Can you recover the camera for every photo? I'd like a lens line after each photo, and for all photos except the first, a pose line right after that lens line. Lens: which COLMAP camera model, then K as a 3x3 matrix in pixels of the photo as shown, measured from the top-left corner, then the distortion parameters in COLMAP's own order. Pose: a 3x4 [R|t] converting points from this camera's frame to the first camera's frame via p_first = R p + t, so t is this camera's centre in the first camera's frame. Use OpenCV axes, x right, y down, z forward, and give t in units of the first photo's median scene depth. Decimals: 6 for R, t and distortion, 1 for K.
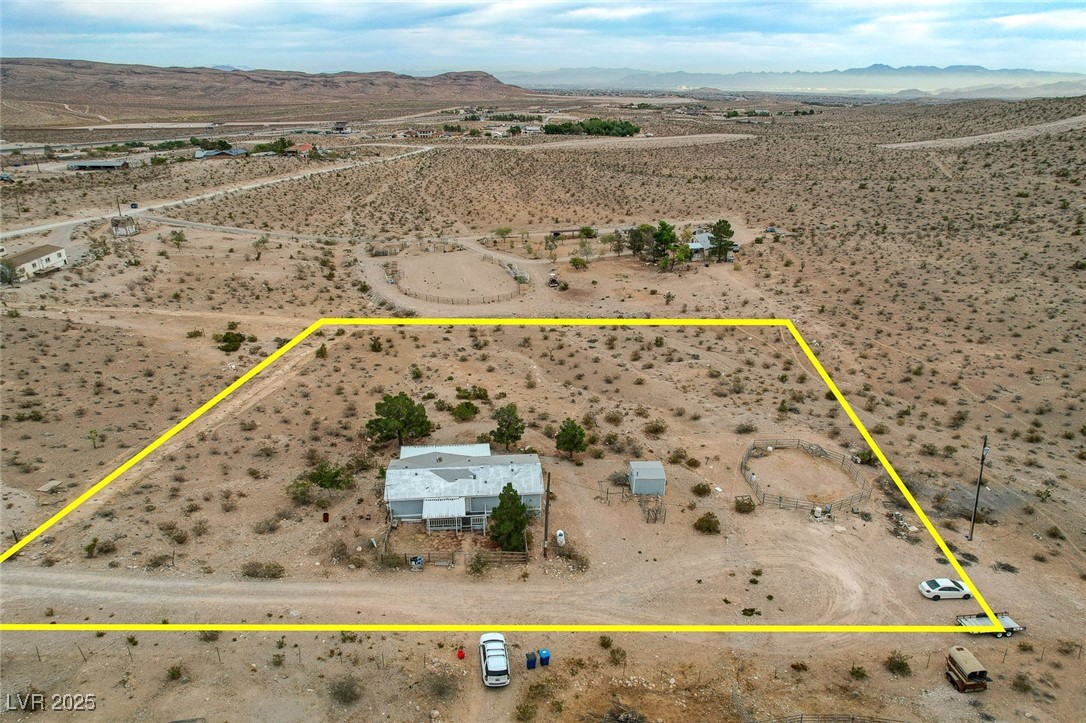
lens RADIAL K [[700.2, 0, 537.6], [0, 700.2, 363.3], [0, 0, 1]] dist [-0.074402, 0.066948]
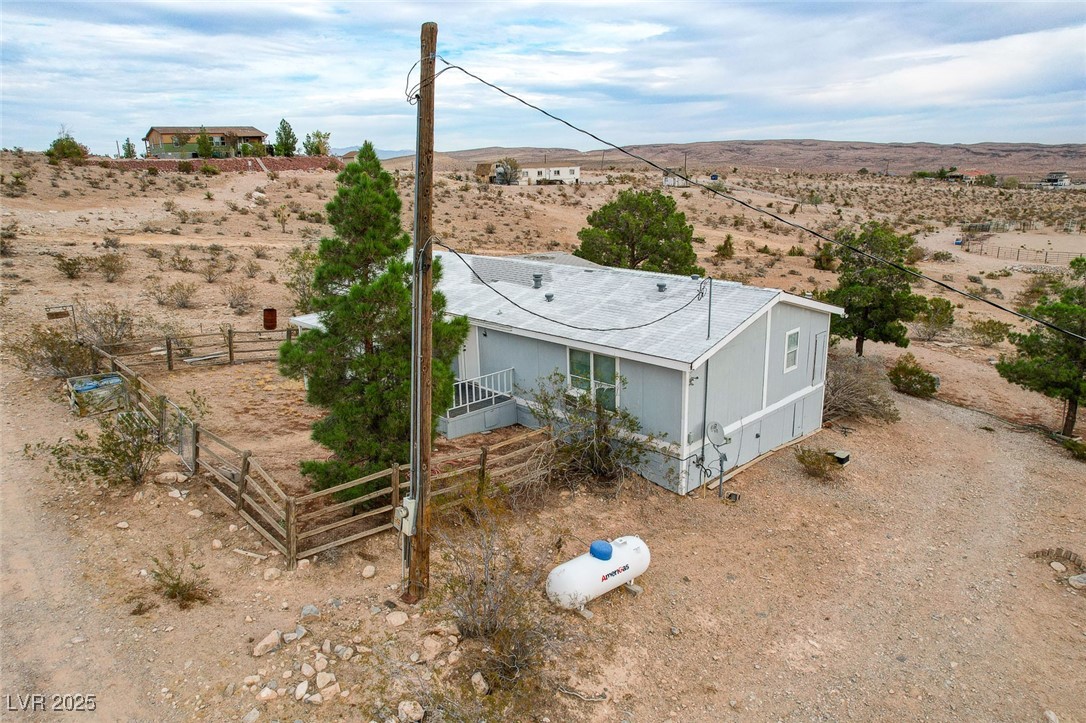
lens RADIAL K [[730.9, 0, 541.5], [0, 730.9, 358.6], [0, 0, 1]] dist [-0.063298, 0.054684]
pose [[0.623016, 0.185504, -0.759894, 0.060283], [-0.279035, 0.960264, 0.005645, 0.079088], [0.730747, 0.208520, 0.650022, 0.335395]]
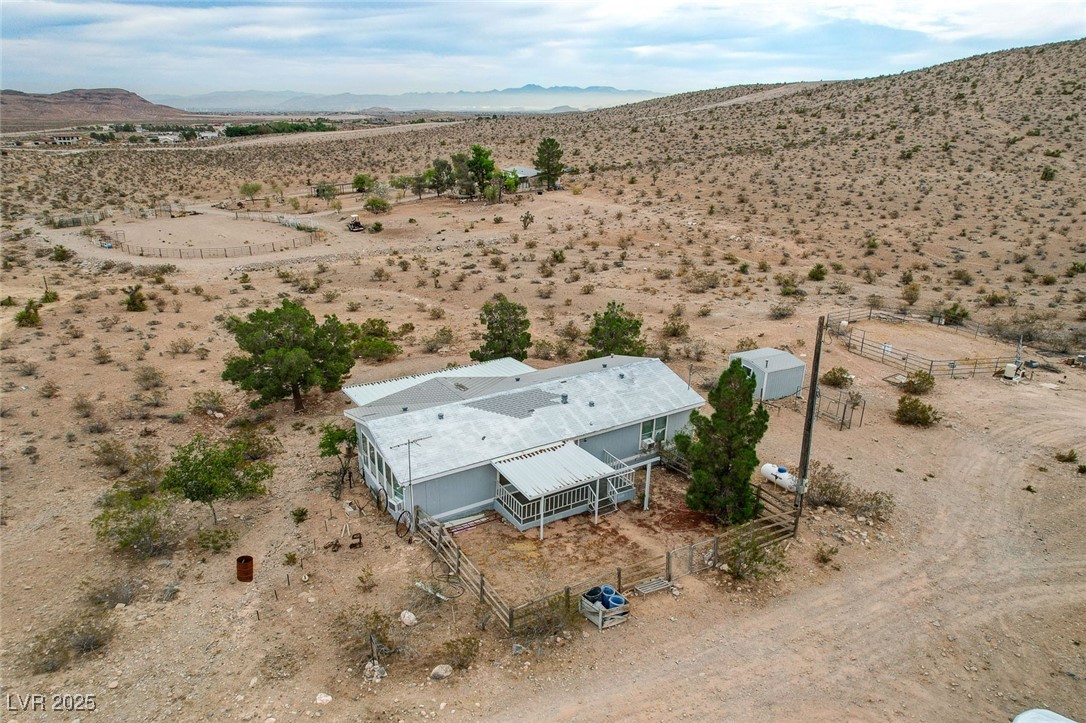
lens RADIAL K [[700.2, 0, 546.2], [0, 700.2, 370.1], [0, 0, 1]] dist [-0.074402, 0.066948]
pose [[0.899318, -0.151555, 0.410192, -0.118850], [0.160062, 0.987011, 0.013750, 0.056062], [-0.406948, 0.053291, 0.911895, 0.241205]]
